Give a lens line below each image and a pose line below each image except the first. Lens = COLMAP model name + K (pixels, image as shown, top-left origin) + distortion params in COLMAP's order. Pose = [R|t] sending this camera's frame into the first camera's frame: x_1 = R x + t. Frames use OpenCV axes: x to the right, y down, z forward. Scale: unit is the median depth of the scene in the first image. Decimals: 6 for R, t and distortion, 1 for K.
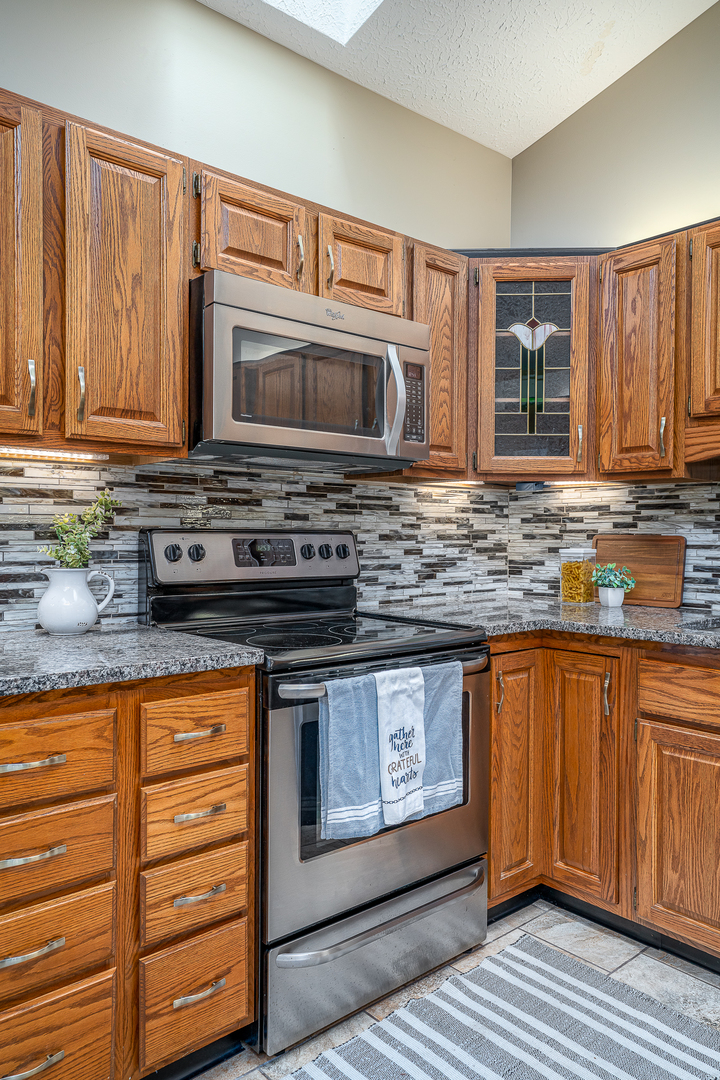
lens RADIAL K [[780.3, 0, 362.0], [0, 780.3, 537.5], [0, 0, 1]] dist [0.009917, 0.009274]
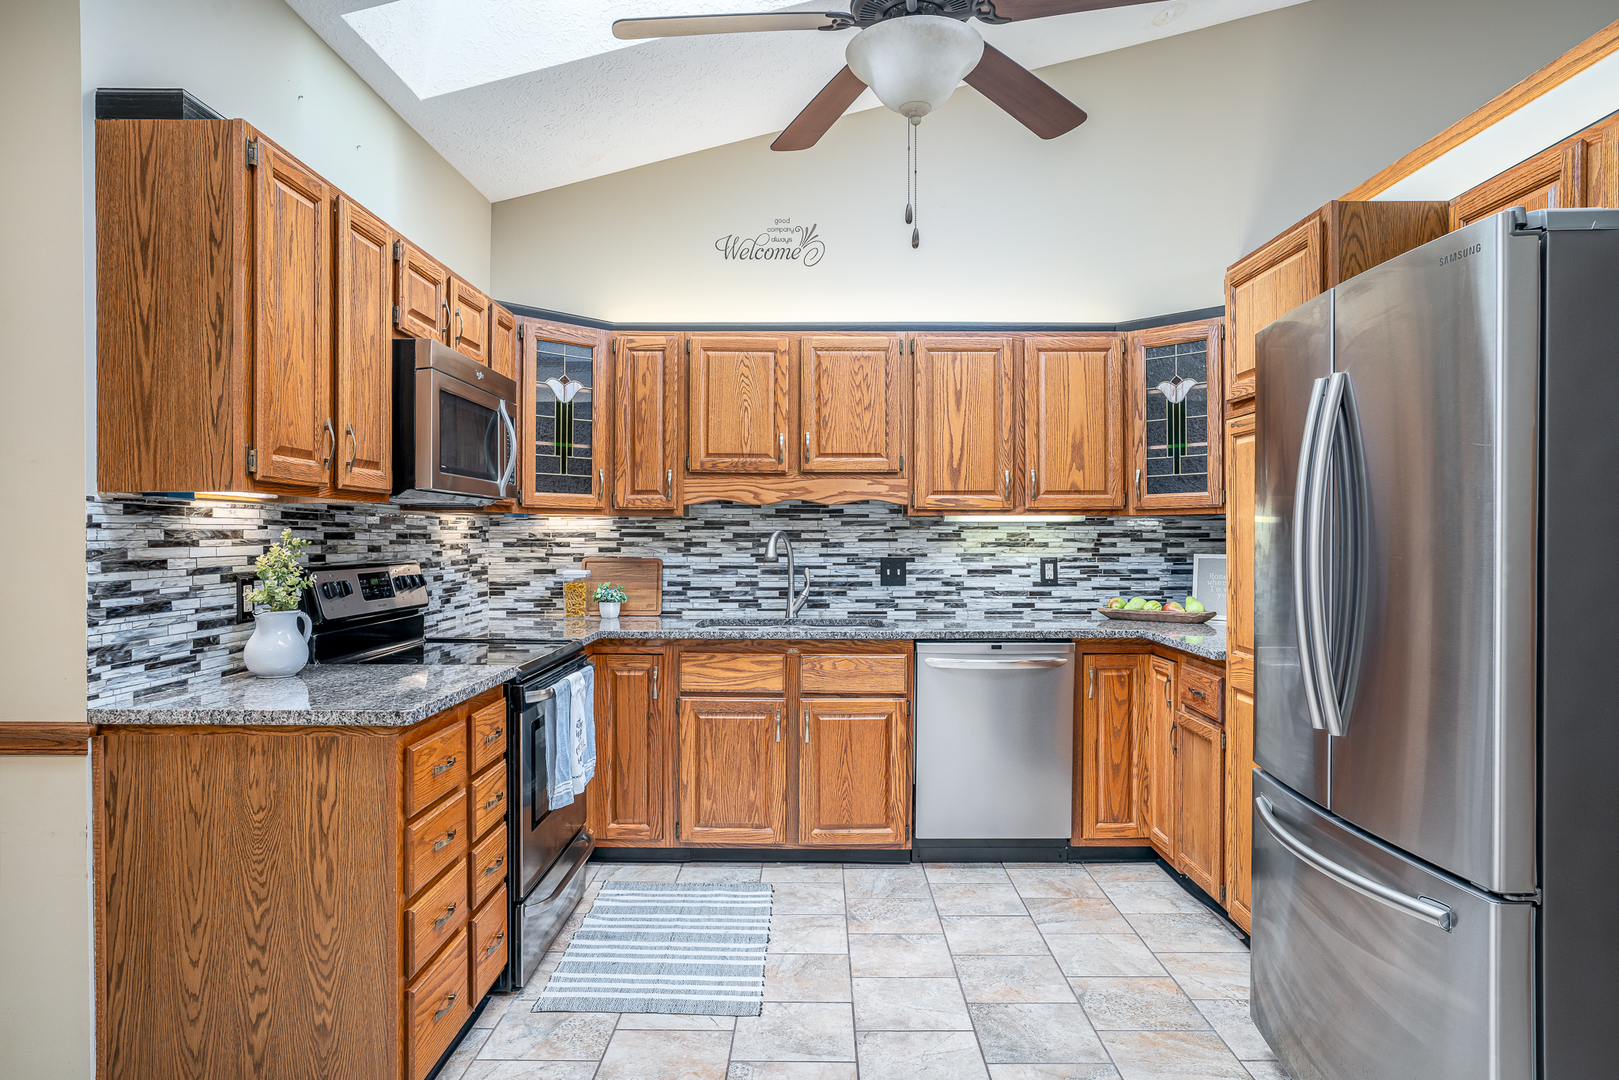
lens RADIAL K [[980.9, 0, 809.5], [0, 980.9, 540.0], [0, 0, 1]] dist [0.000078, 0.001099]
pose [[0.668471, -0.006839, 0.743707, -0.770998], [0.004586, 0.999977, 0.005074, -0.049208], [-0.743724, 0.000019, 0.668486, -0.310513]]
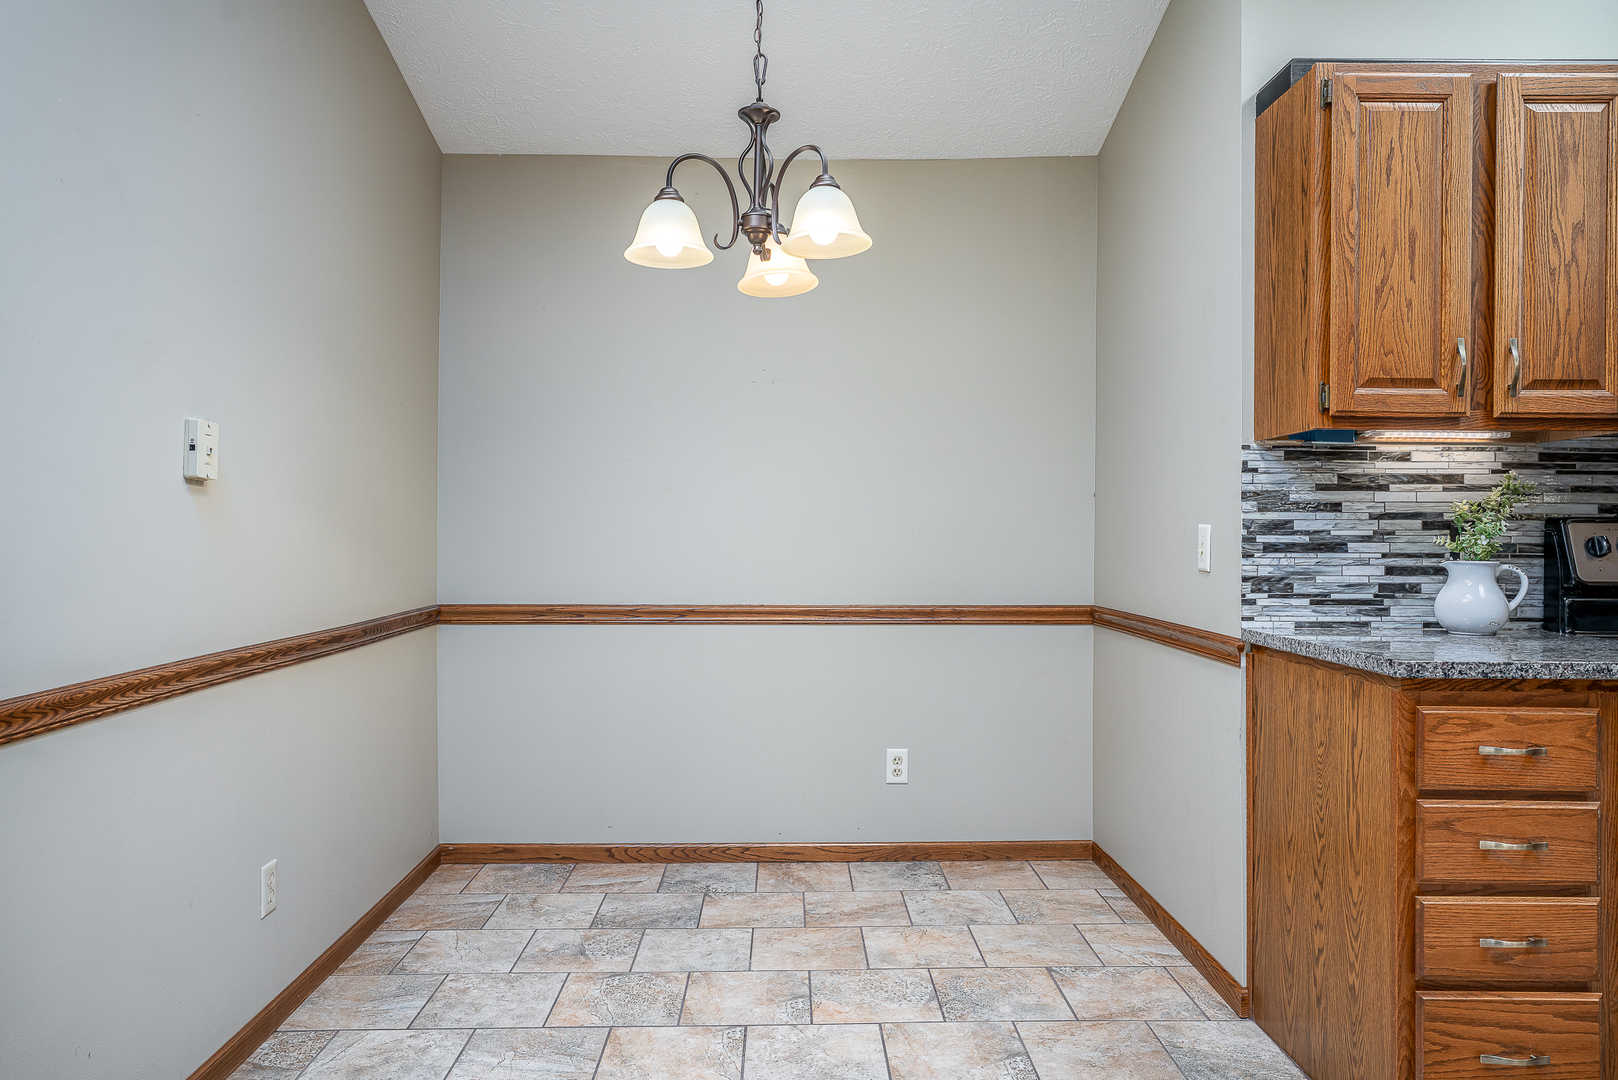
lens RADIAL K [[1094.1, 0, 807.2], [0, 1094.1, 530.7], [0, 0, 1]] dist [-0.007010, 0.027342]
pose [[0.766450, -0.000936, -0.642304, -0.137886], [-0.005862, 0.999947, -0.008452, 0.017474], [0.642278, 0.010243, 0.766404, -0.411497]]
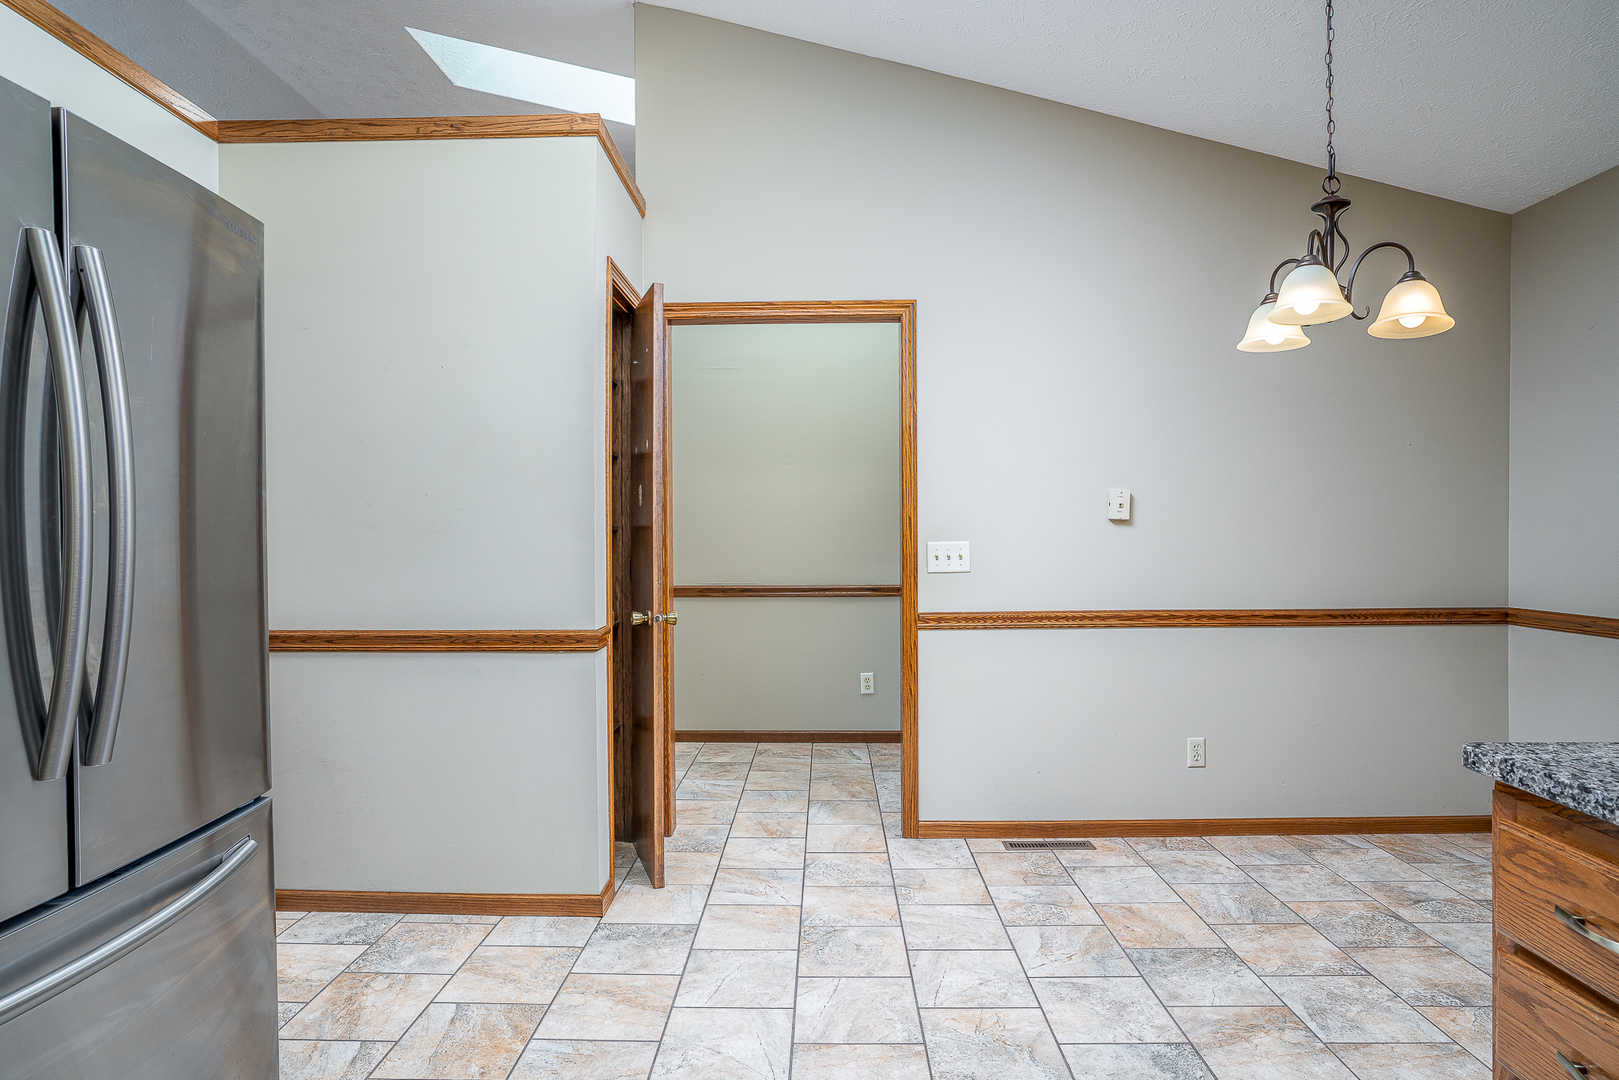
lens RADIAL K [[853.2, 0, 810.4], [0, 853.2, 544.6], [0, 0, 1]] dist [-0.002121, -0.000066]
pose [[-0.674265, 0.011802, -0.738395, 0.306420], [0.000789, 0.999883, 0.015261, -0.016141], [0.738489, 0.009707, -0.674196, 0.635240]]
